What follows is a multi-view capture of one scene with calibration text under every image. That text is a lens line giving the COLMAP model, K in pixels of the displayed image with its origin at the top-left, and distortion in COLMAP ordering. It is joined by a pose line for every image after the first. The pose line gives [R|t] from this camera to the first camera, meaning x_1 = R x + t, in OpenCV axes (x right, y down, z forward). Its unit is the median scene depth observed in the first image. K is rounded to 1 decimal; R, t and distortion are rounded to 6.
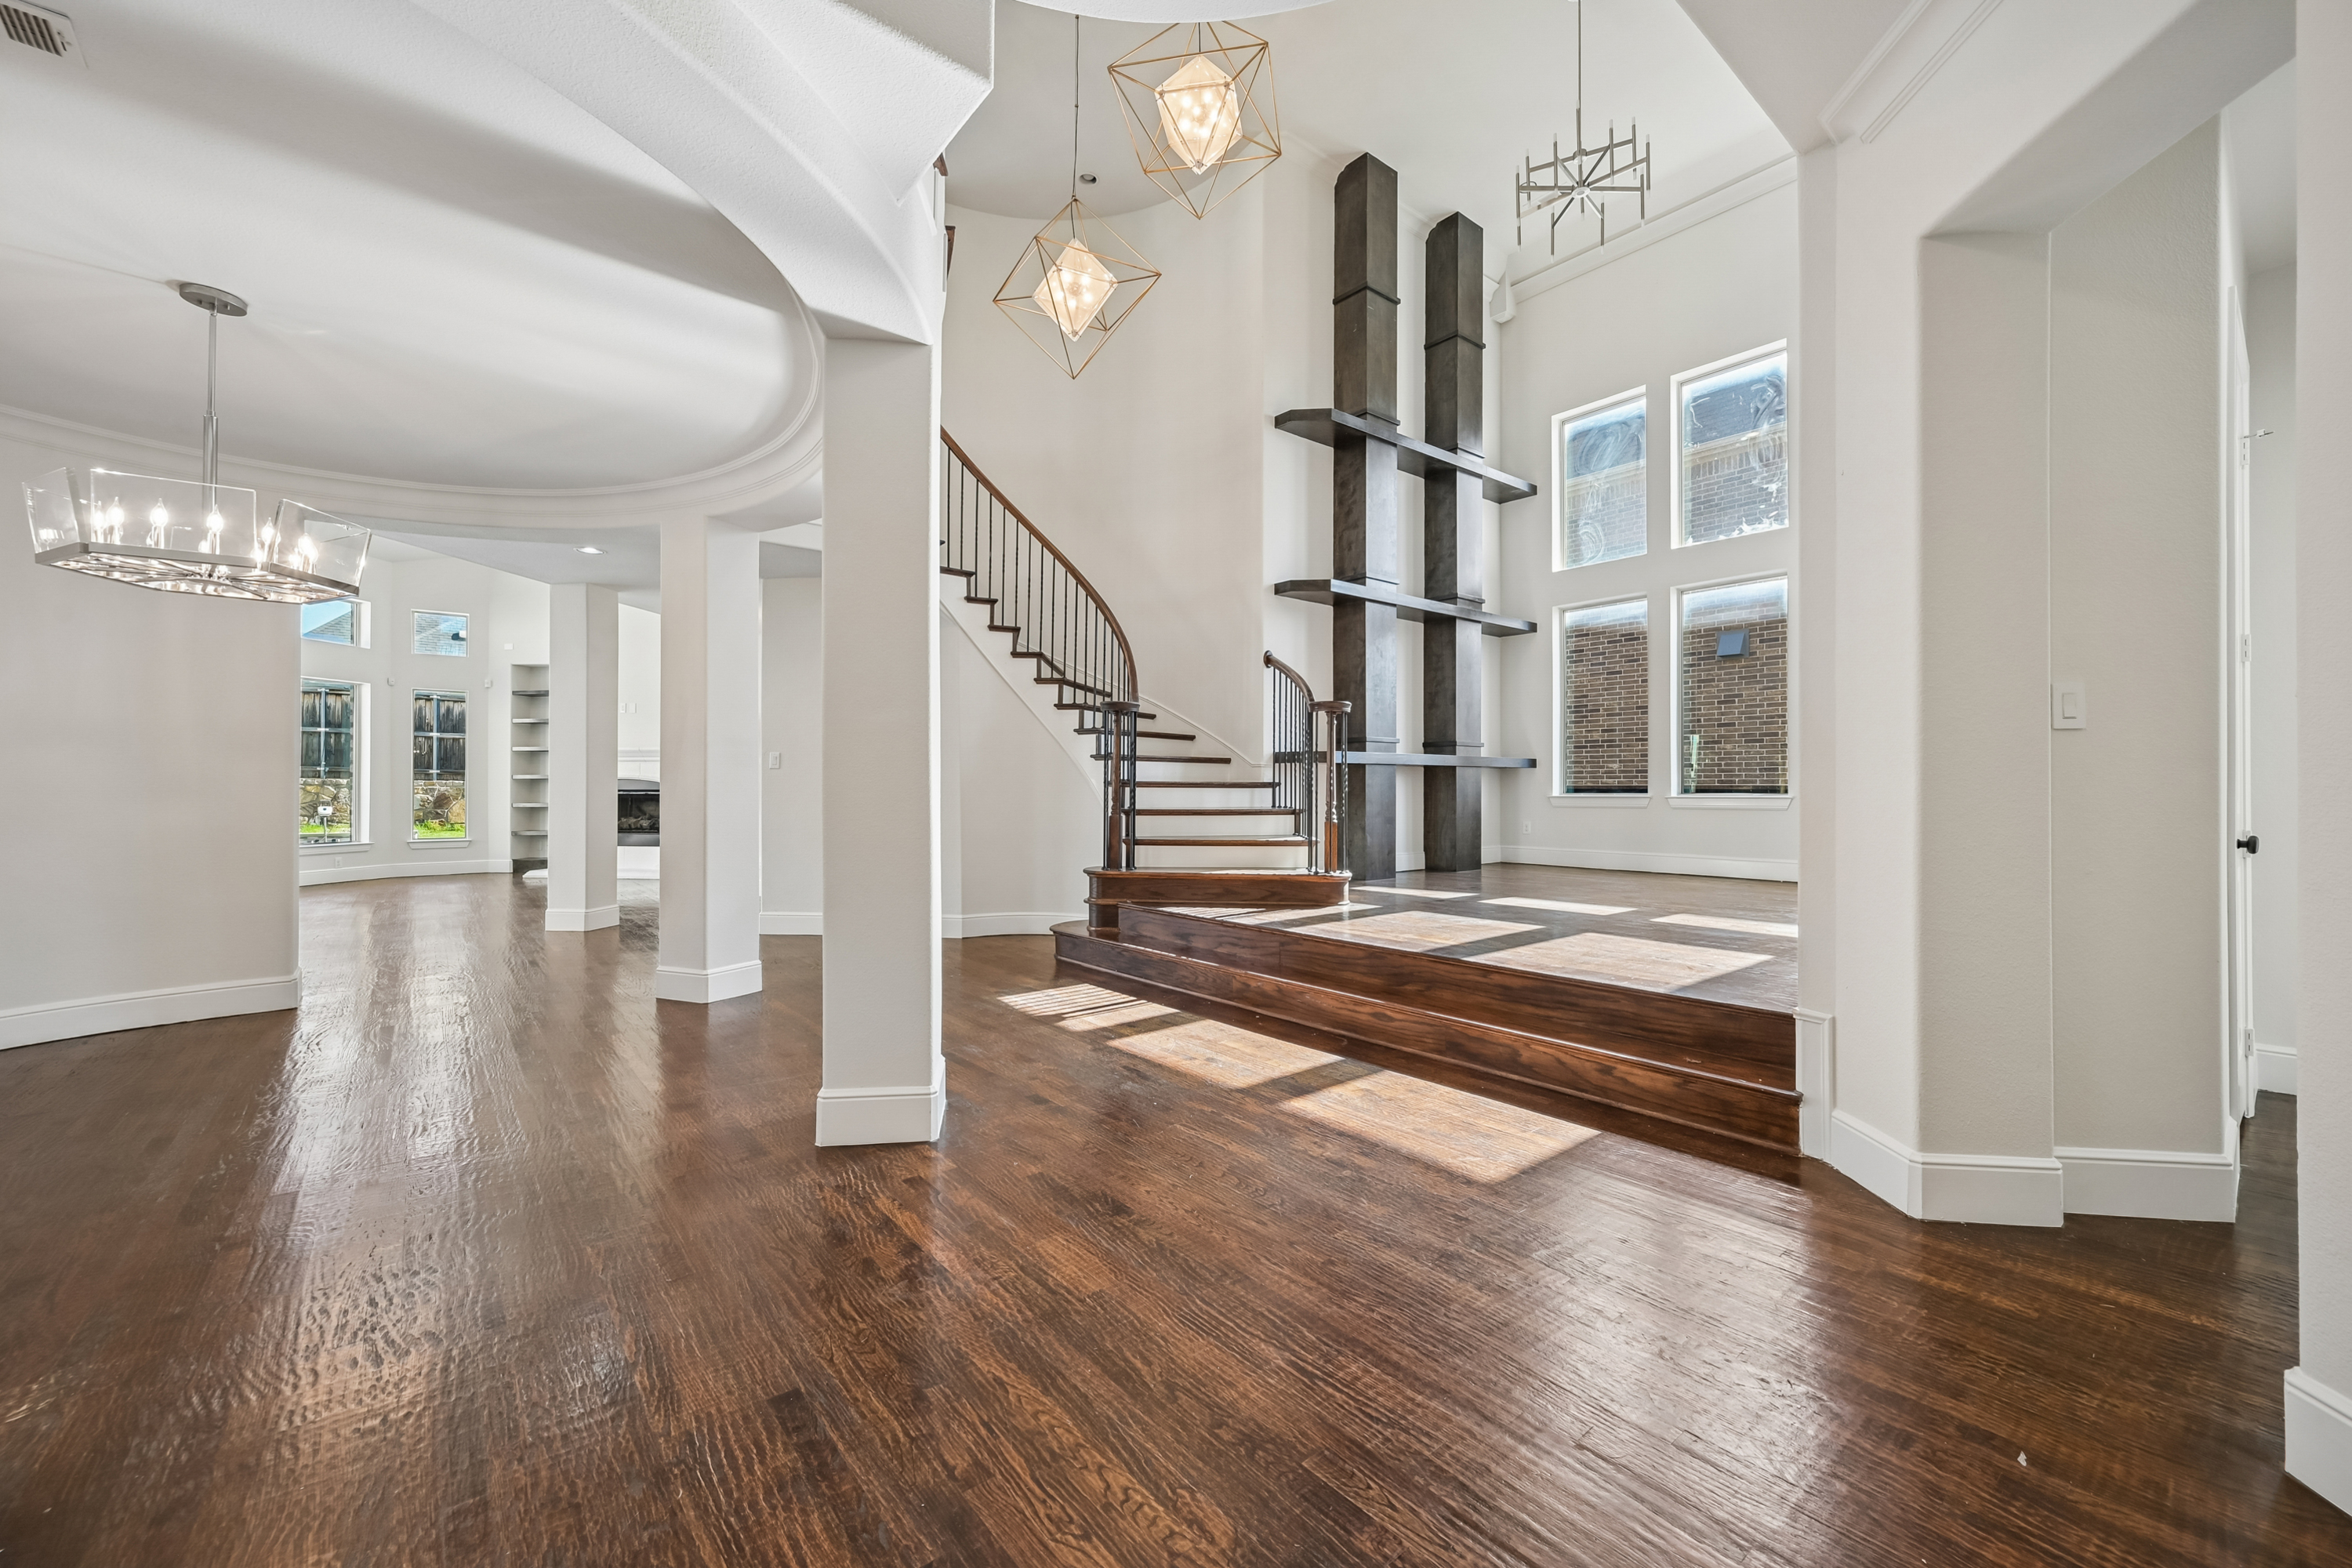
lens RADIAL K [[935.4, 0, 1179.1], [0, 935.4, 786.3], [0, 0, 1]] dist [-0.001464, 0.000083]
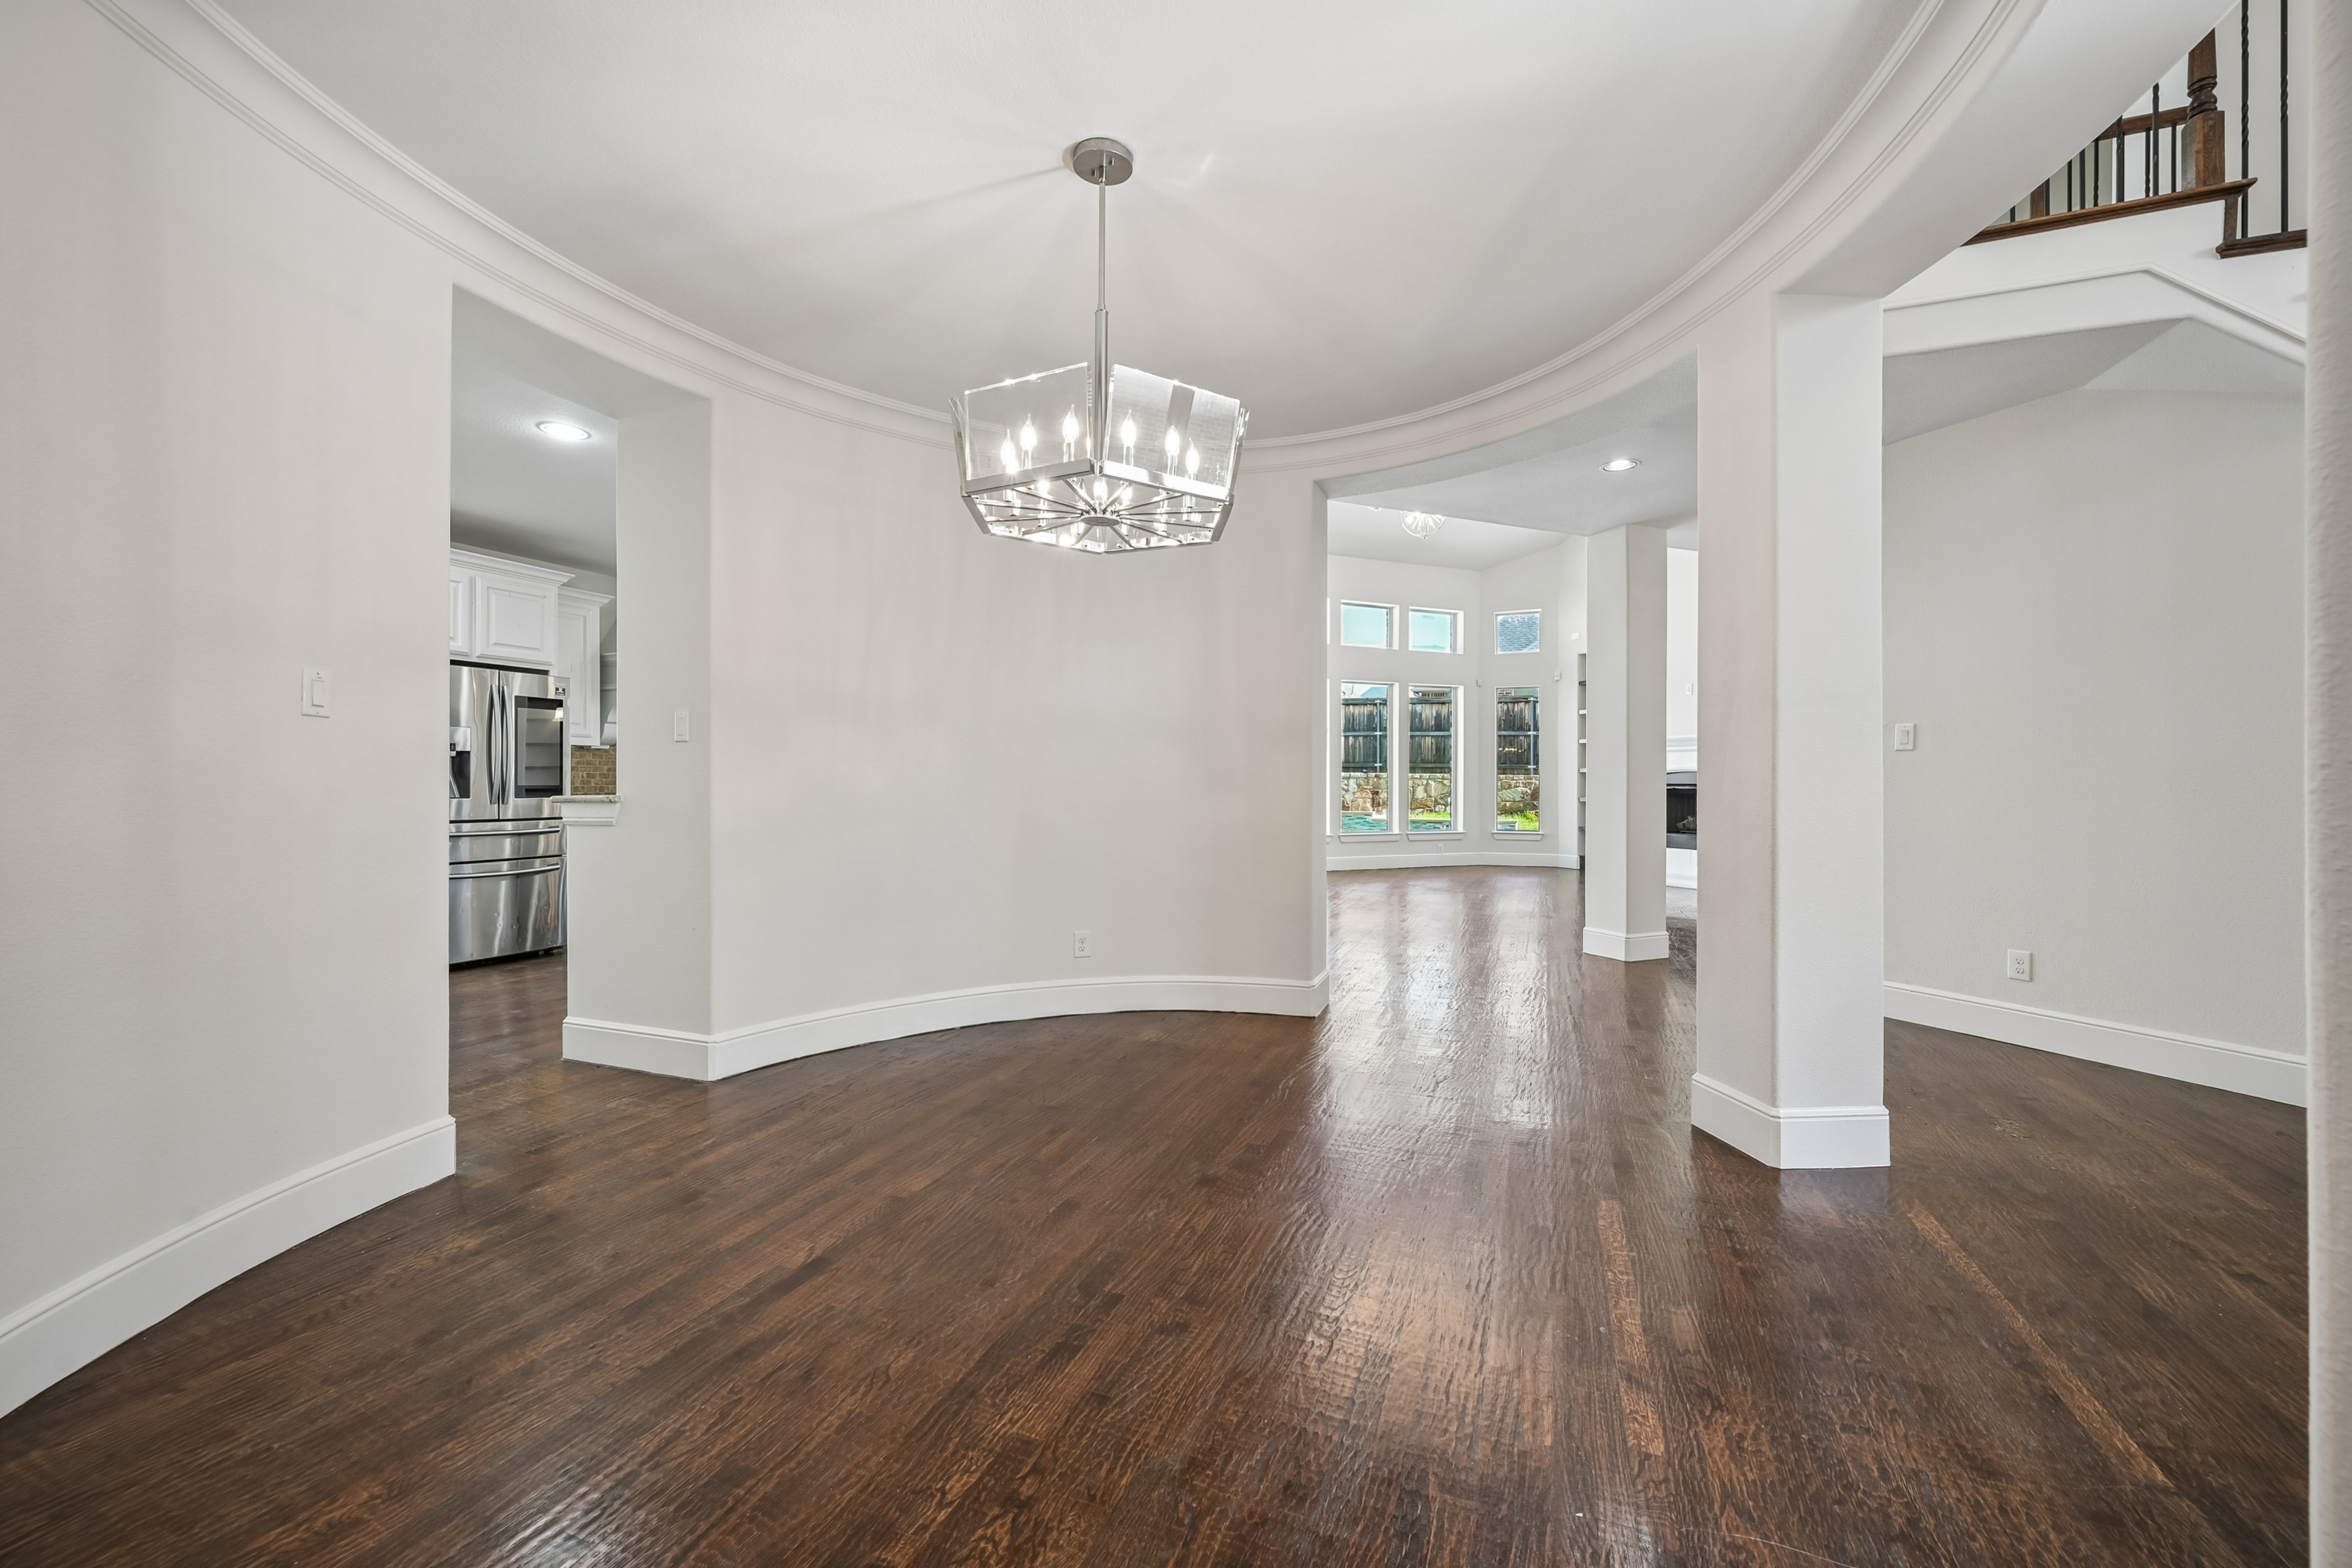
lens RADIAL K [[935.4, 0, 1181.0], [0, 935.4, 779.4], [0, 0, 1]] dist [-0.001464, 0.000083]
pose [[0.496044, -0.002076, -0.868295, -0.132228], [0.000137, 0.999997, -0.002313, 0.001314], [0.868298, 0.001028, 0.496043, 0.277720]]
